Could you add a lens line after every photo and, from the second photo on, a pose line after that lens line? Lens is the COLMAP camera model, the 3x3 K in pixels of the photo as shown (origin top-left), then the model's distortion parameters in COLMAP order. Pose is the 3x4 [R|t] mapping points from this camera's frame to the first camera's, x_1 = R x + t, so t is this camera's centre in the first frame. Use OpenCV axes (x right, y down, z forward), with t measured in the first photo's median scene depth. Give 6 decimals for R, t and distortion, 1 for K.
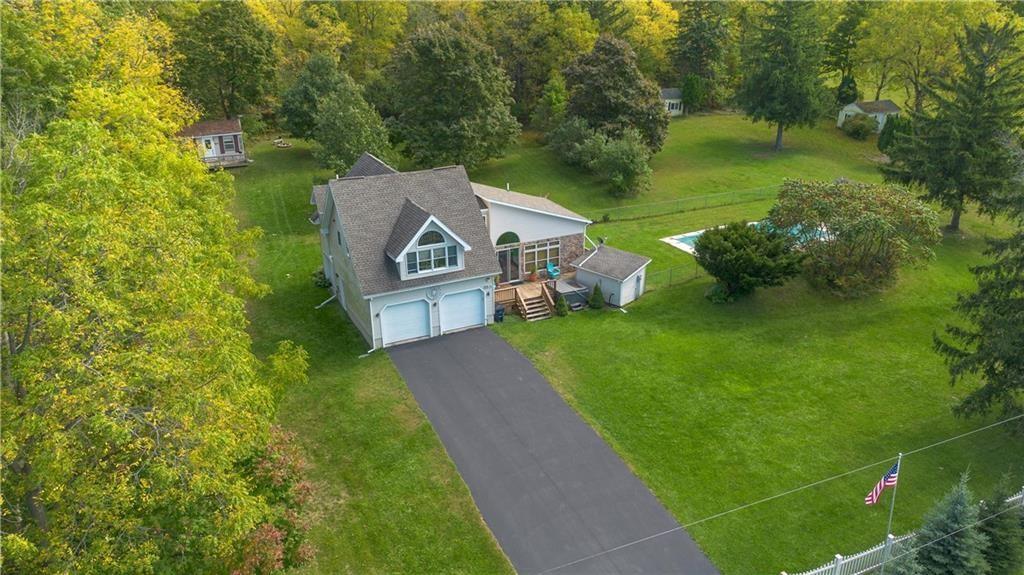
lens RADIAL K [[723.5, 0, 516.0], [0, 723.5, 289.3], [0, 0, 1]] dist [0.081740, -0.103996]
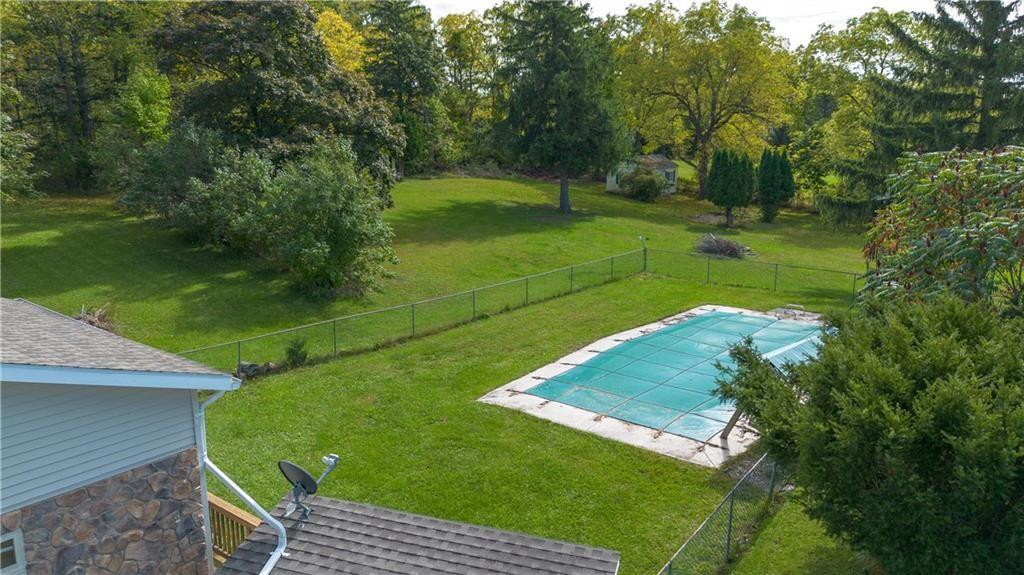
lens RADIAL K [[723.5, 0, 516.0], [0, 723.5, 289.3], [0, 0, 1]] dist [0.081740, -0.103996]
pose [[0.901080, -0.083606, 0.425516, 0.096219], [0.157639, 0.977262, -0.141805, -0.082398], [-0.403985, 0.194856, 0.893771, 0.840191]]
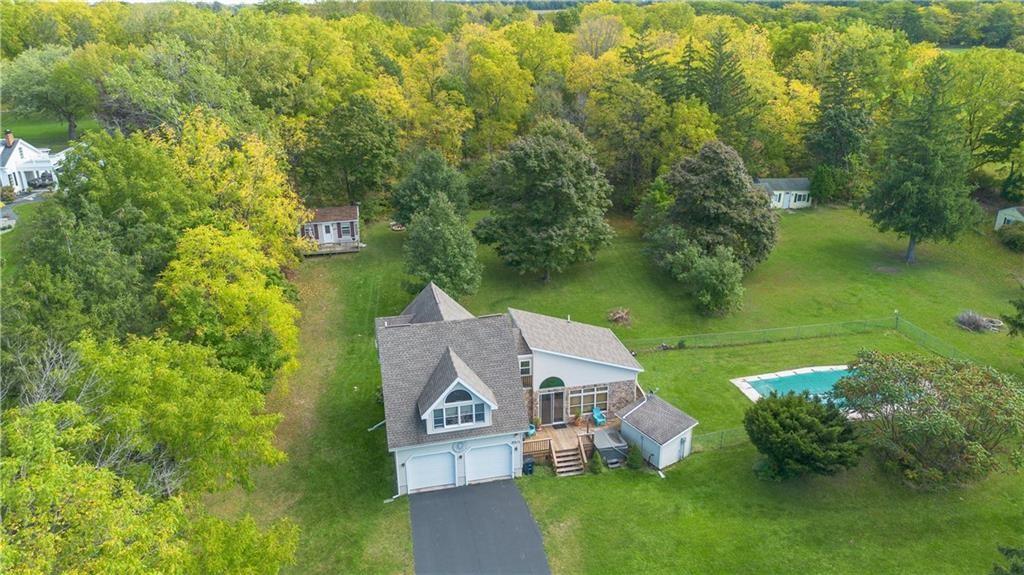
lens RADIAL K [[723.5, 0, 516.0], [0, 723.5, 289.3], [0, 0, 1]] dist [0.081740, -0.103996]
pose [[0.971857, 0.082447, -0.220672, 0.150724], [-0.085823, 0.996294, -0.005738, -0.189483], [0.219381, 0.024515, 0.975331, 0.003628]]
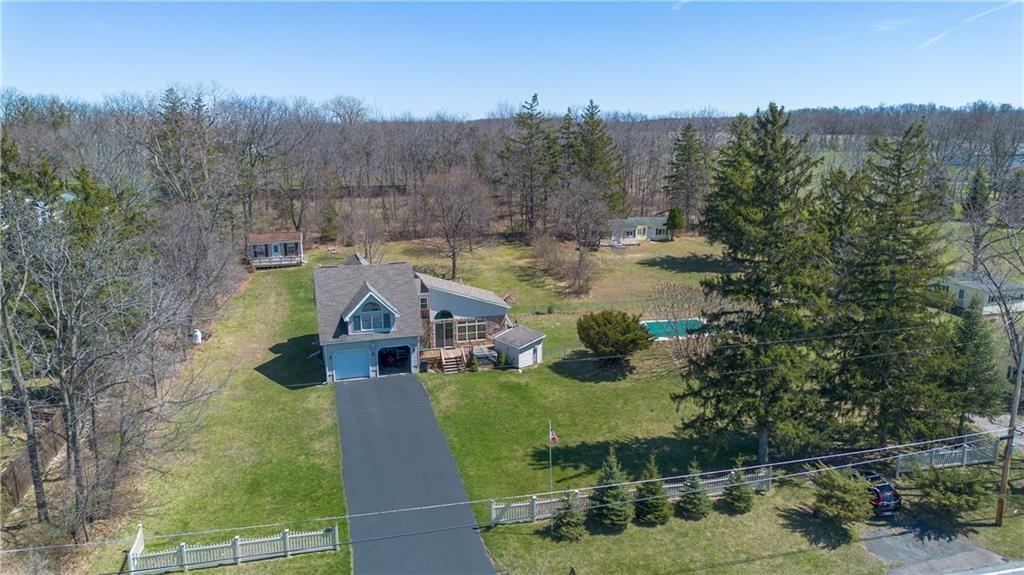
lens RADIAL K [[723.5, 0, 516.0], [0, 723.5, 289.3], [0, 0, 1]] dist [0.081740, -0.103996]
pose [[0.986640, 0.035014, -0.159106, 0.341563], [-0.061479, 0.984444, -0.164594, 0.100009], [0.150867, 0.172177, 0.973444, -0.330936]]
